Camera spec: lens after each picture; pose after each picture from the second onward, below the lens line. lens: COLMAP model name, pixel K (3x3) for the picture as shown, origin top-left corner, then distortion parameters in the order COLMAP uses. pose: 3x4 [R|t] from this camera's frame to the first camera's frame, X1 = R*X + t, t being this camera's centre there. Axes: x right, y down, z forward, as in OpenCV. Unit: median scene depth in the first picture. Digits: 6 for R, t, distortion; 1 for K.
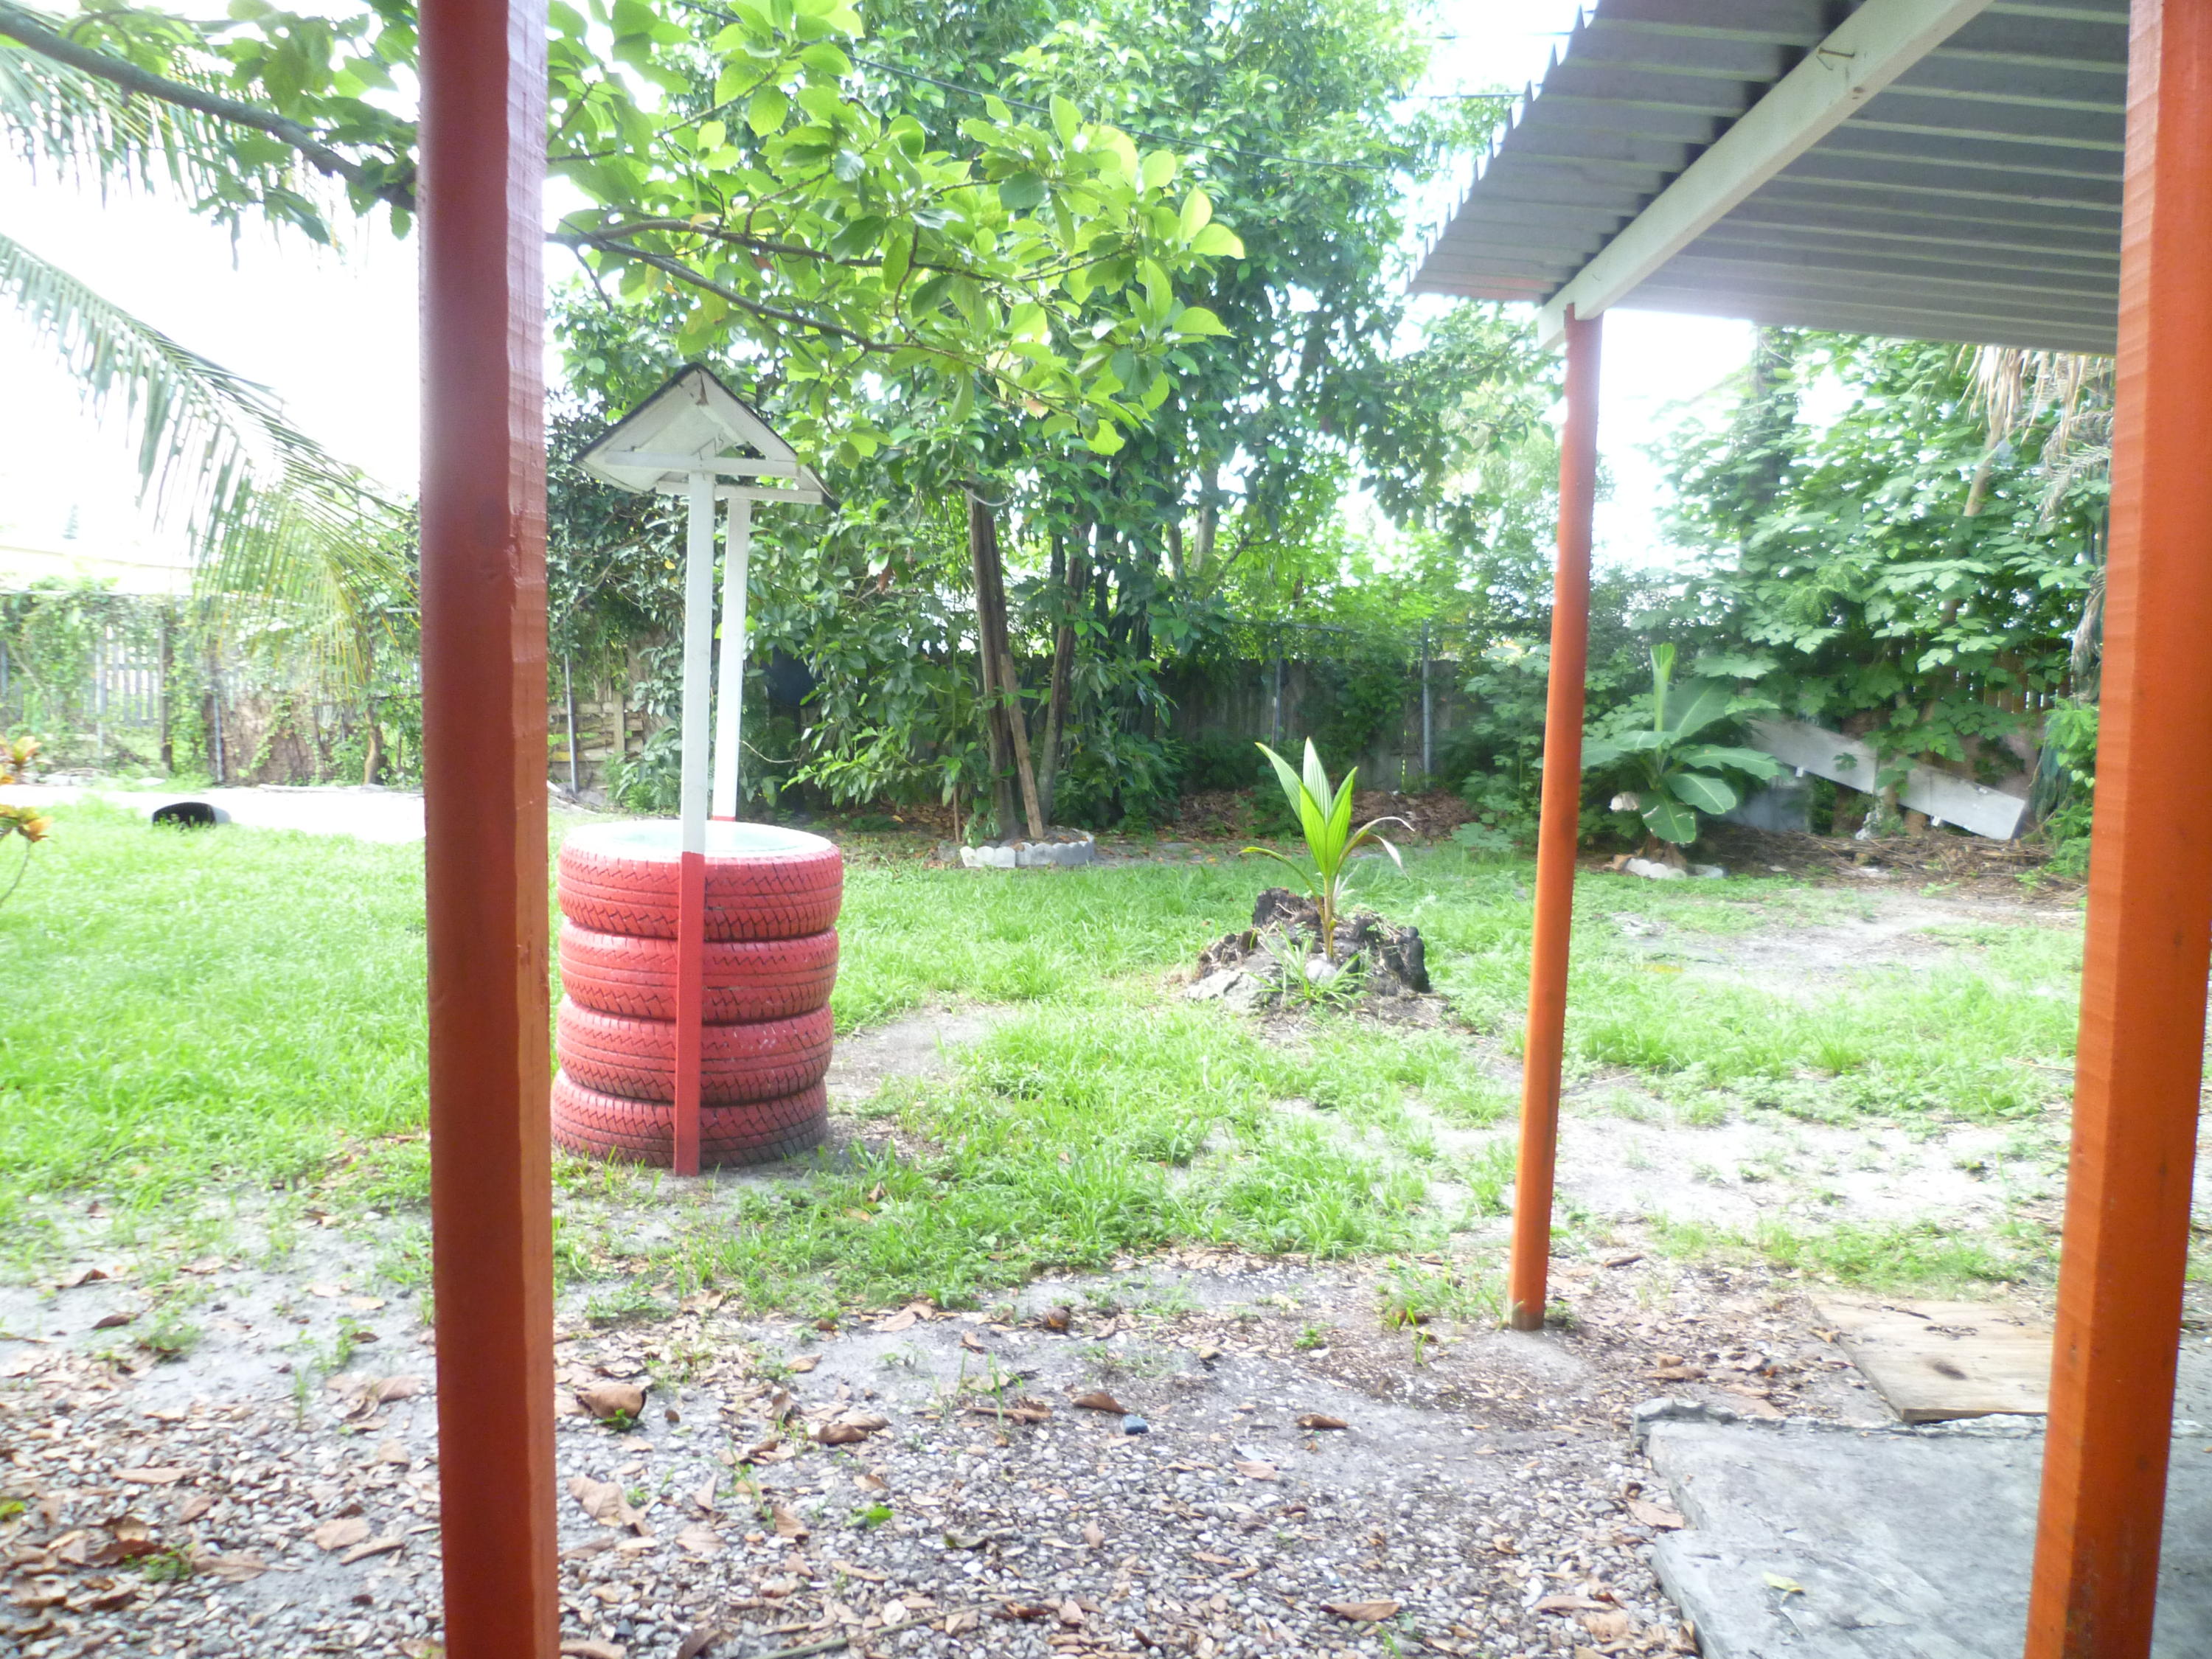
lens RADIAL K [[1811.1, 0, 1100.6], [0, 1811.1, 826.4], [0, 0, 1]] dist [-0.095797, 0.034055]
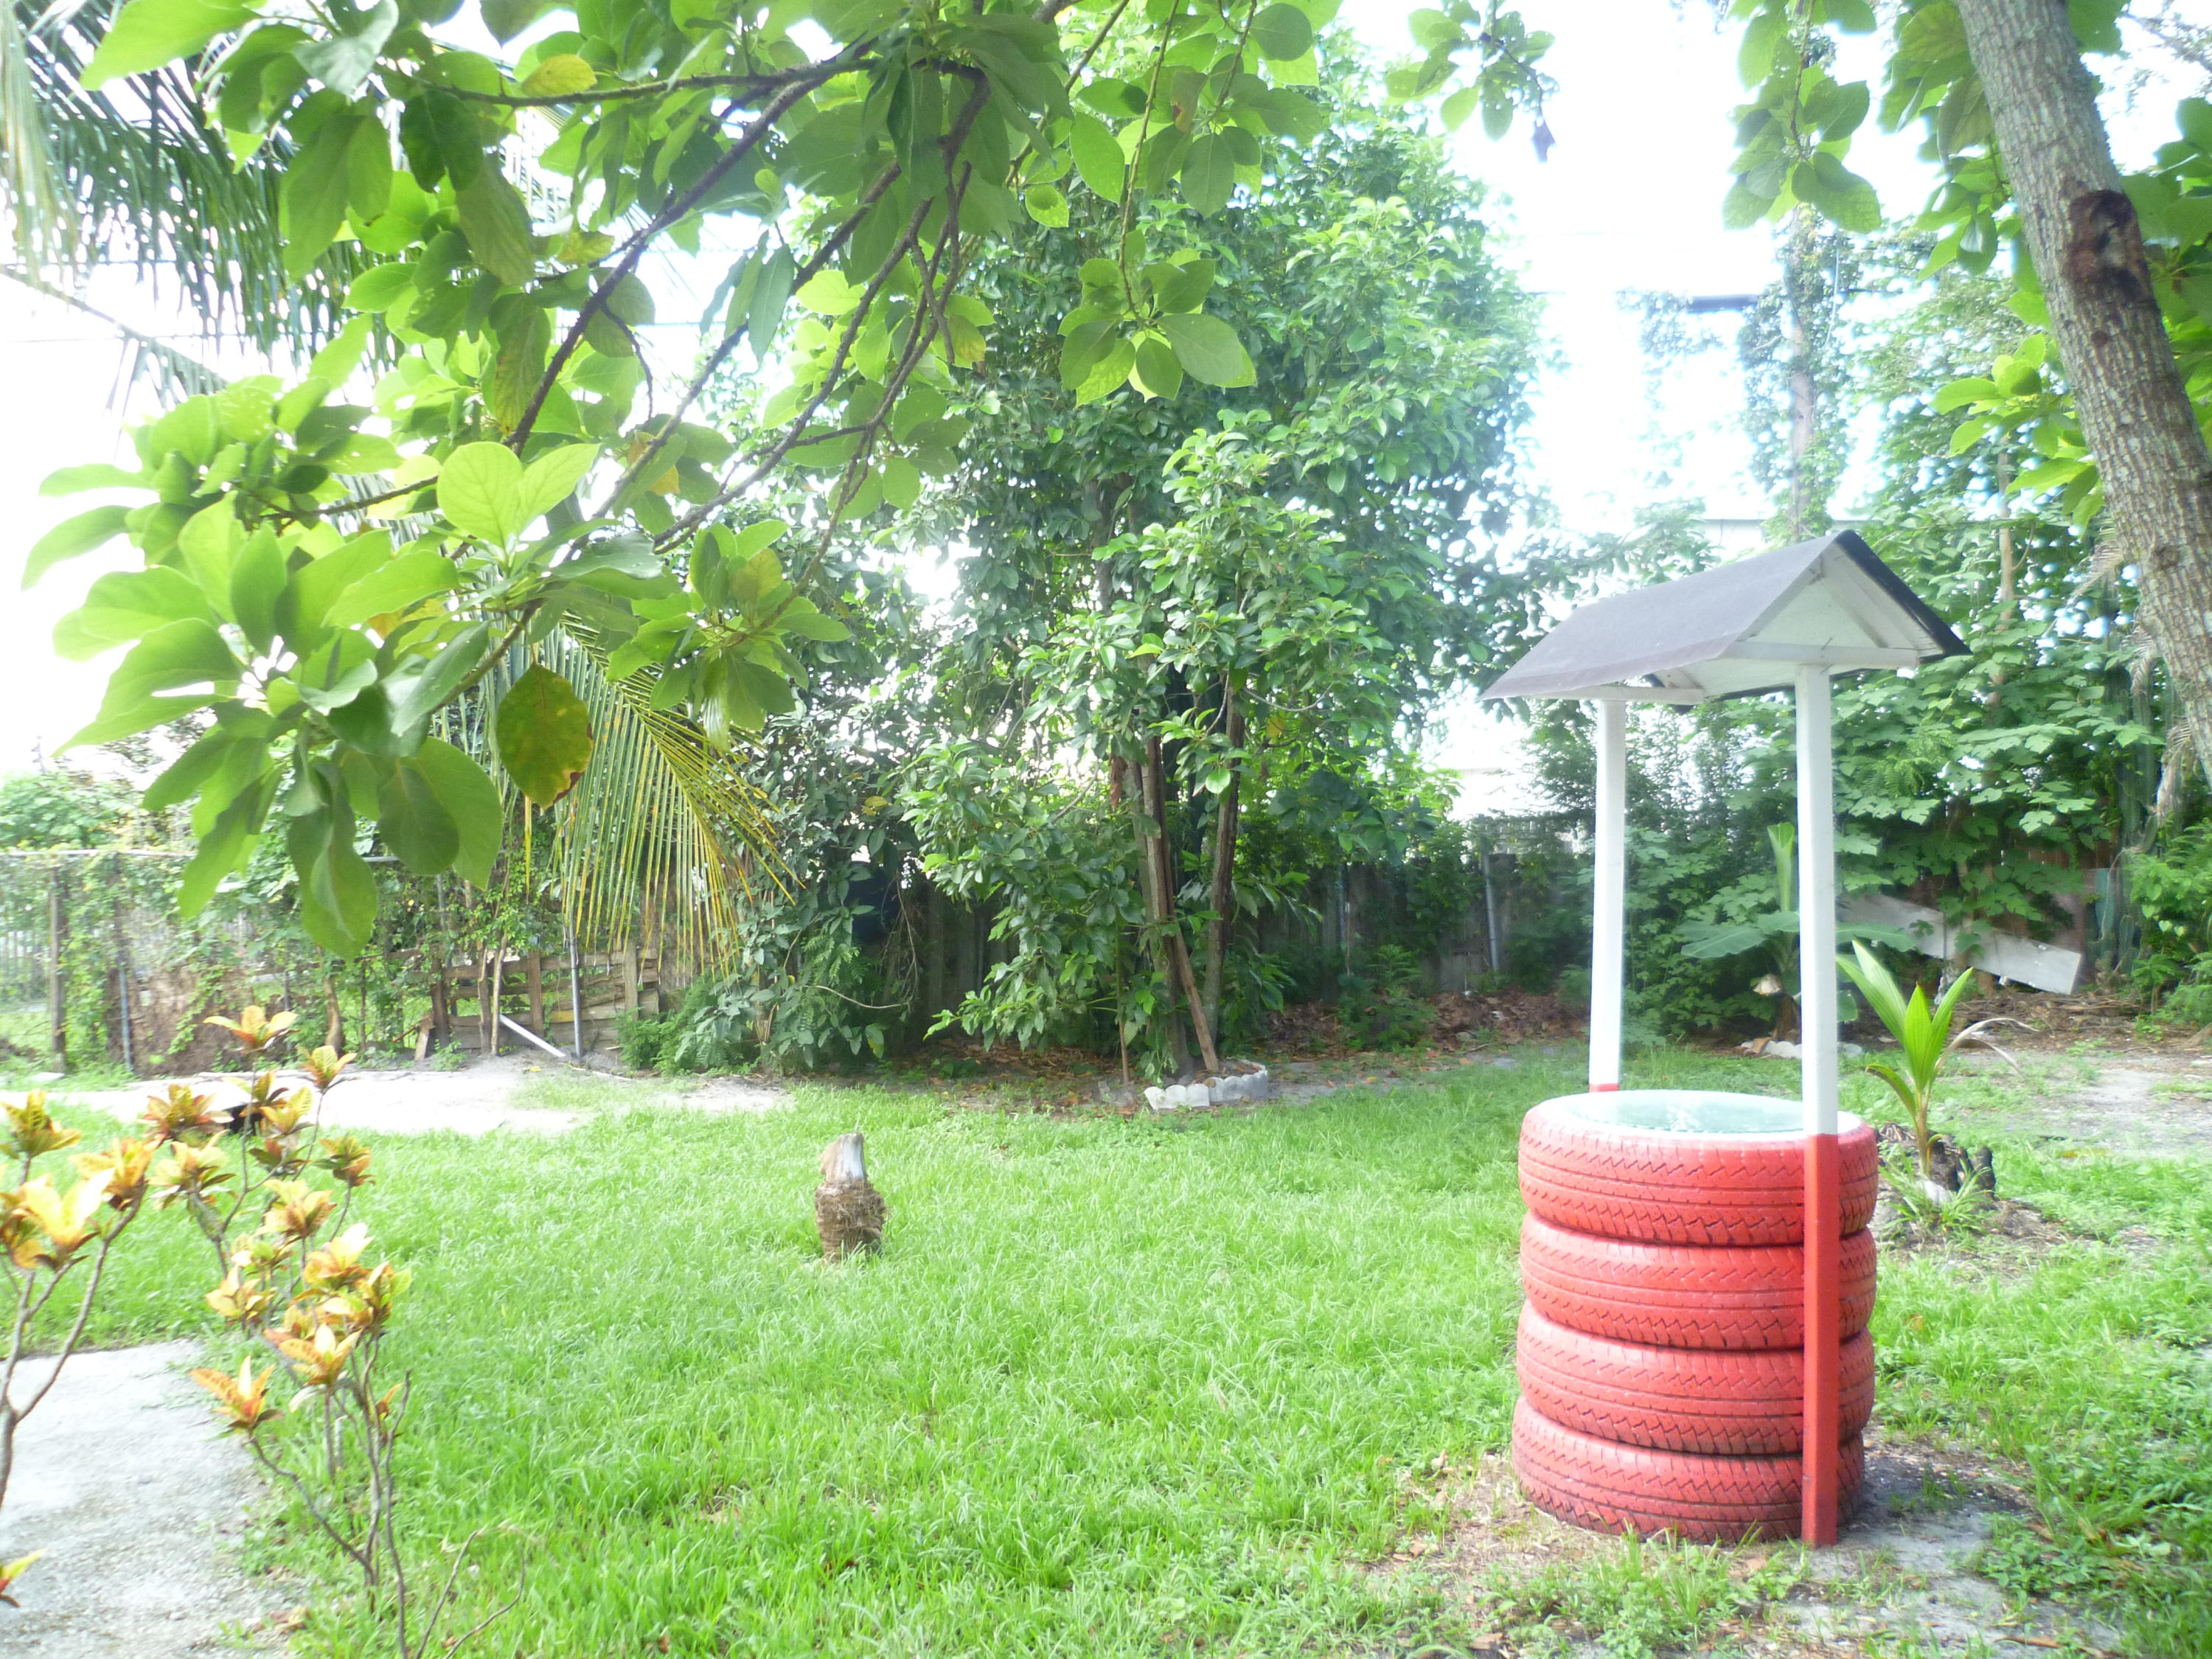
lens RADIAL K [[1811.1, 0, 1099.9], [0, 1811.1, 818.4], [0, 0, 1]] dist [-0.095797, 0.034055]
pose [[0.979512, -0.050668, 0.194910, -0.233145], [0.073425, 0.991064, -0.111363, -0.020158], [-0.187525, 0.123393, 0.974479, 0.094260]]
